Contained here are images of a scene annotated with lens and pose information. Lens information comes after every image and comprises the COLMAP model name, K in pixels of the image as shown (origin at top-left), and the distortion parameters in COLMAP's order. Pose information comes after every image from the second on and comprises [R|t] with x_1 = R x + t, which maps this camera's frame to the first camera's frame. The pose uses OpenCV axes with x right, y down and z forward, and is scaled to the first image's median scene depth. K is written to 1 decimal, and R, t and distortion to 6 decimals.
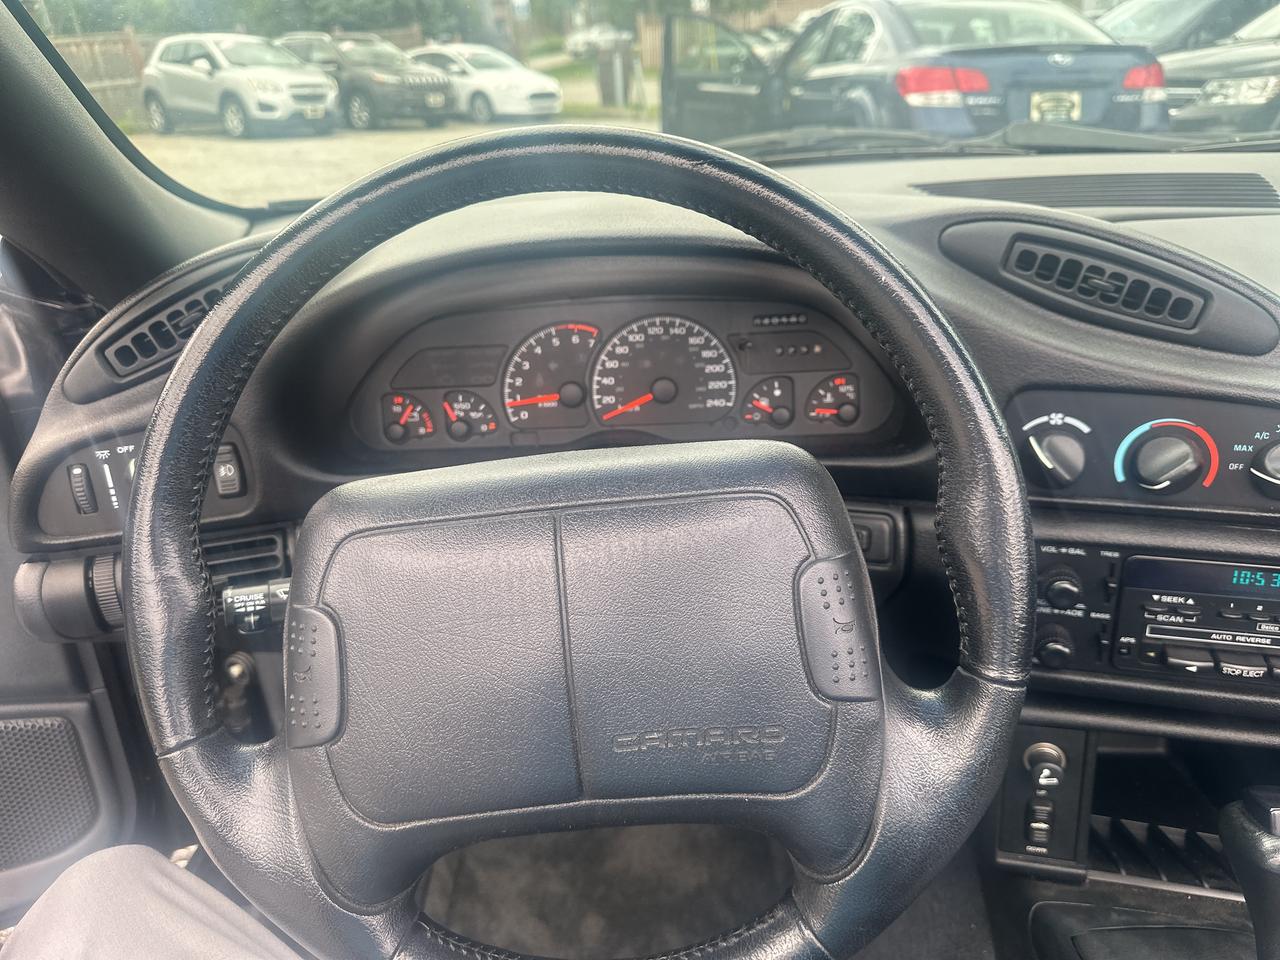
lens RADIAL K [[918.9, 0, 640.0], [0, 918.9, 480.0], [0, 0, 1]] dist [0.077540, -0.134583]
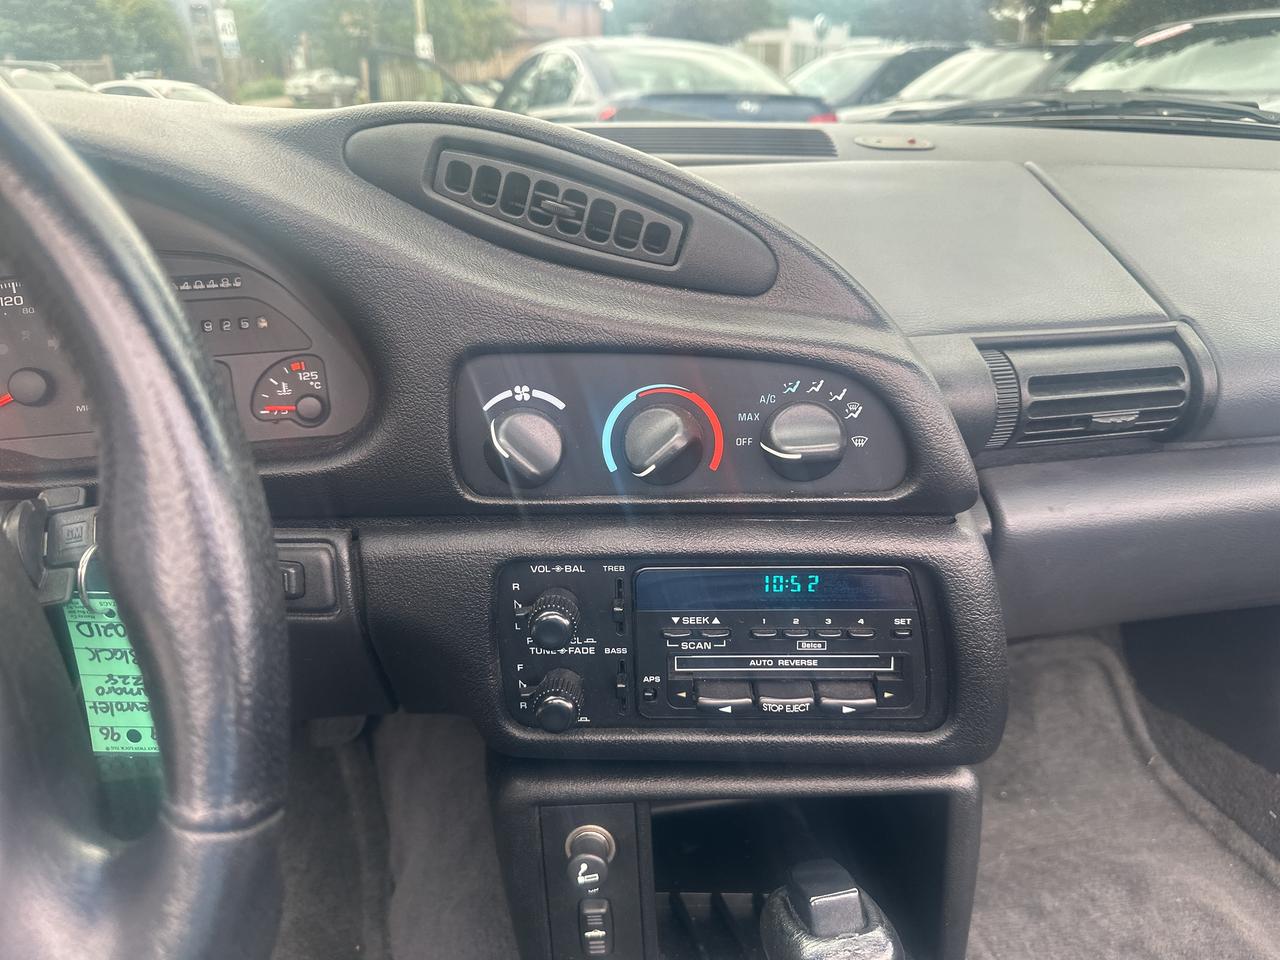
lens RADIAL K [[904.7, 0, 659.2], [0, 904.7, 481.5], [0, 0, 1]] dist [0.070448, -0.127793]
pose [[0.962154, -0.063058, 0.265110, 0.339590], [0.075592, 0.996440, -0.037334, 0.037989], [-0.261812, 0.055962, 0.963495, 0.267250]]
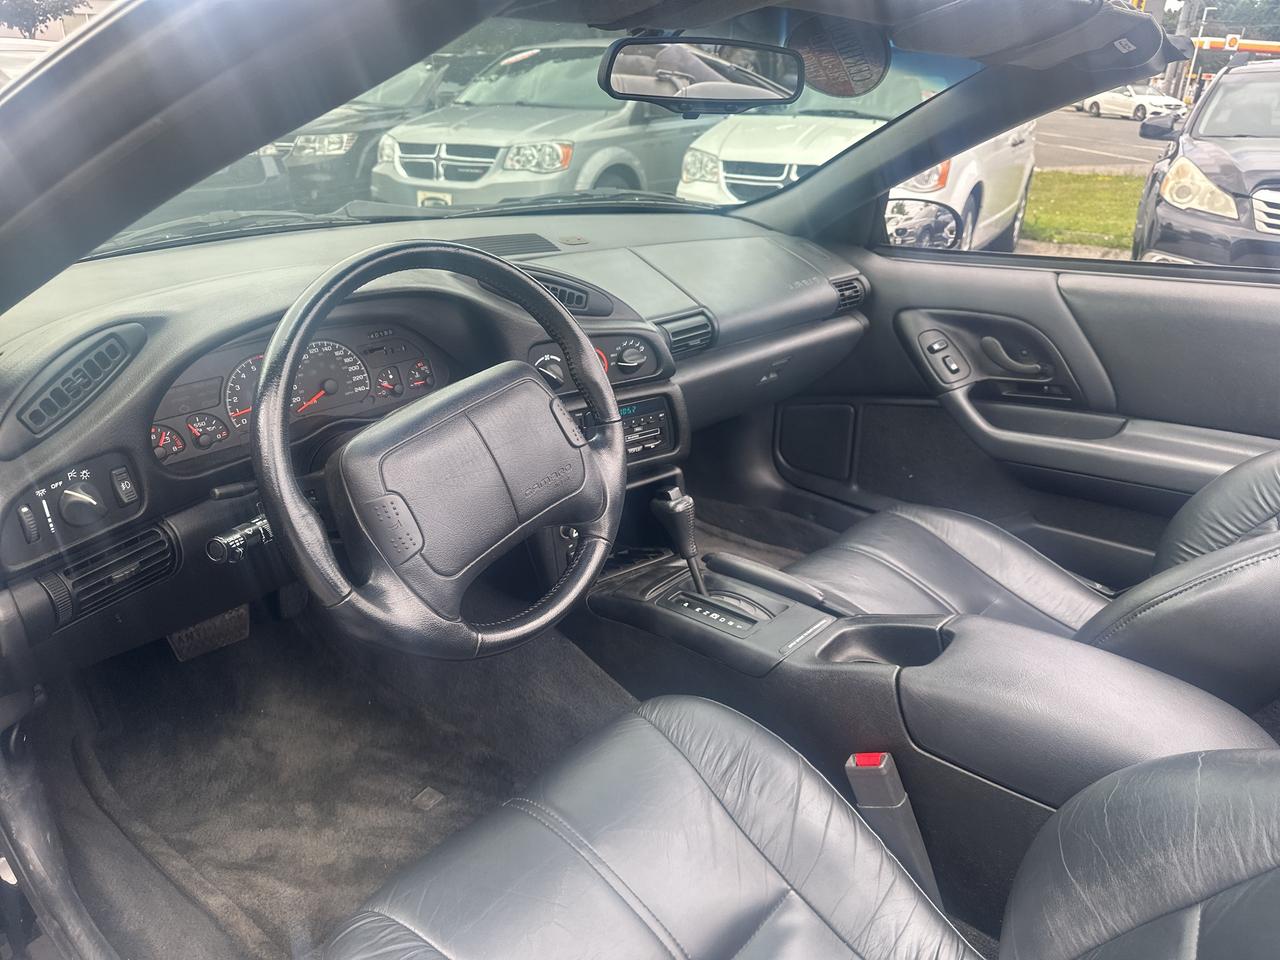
lens RADIAL K [[904.7, 0, 659.2], [0, 904.7, 481.5], [0, 0, 1]] dist [0.070448, -0.127793]
pose [[0.606035, -0.252727, 0.754222, -0.998039], [0.277694, 0.955748, 0.097122, 0.073826], [-0.745391, 0.150584, 0.649397, -0.486284]]
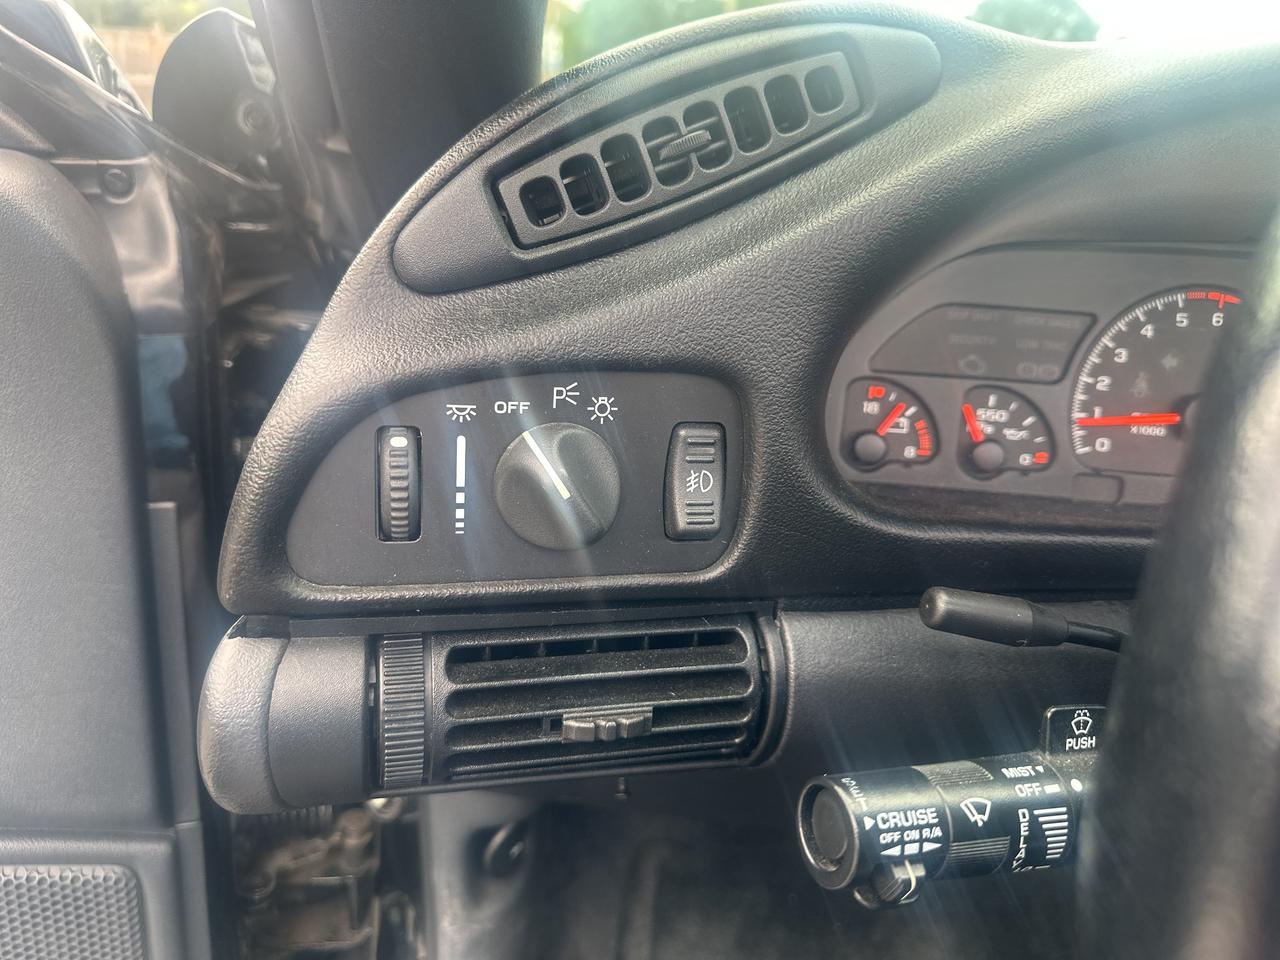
lens RADIAL K [[917.5, 0, 640.0], [0, 917.5, 480.0], [0, 0, 1]] dist [0.064491, -0.130469]
pose [[0.992603, 0.115709, 0.036757, -0.496746], [-0.112716, 0.990785, -0.075106, 0.027474], [-0.045109, 0.070407, 0.996498, 0.550894]]
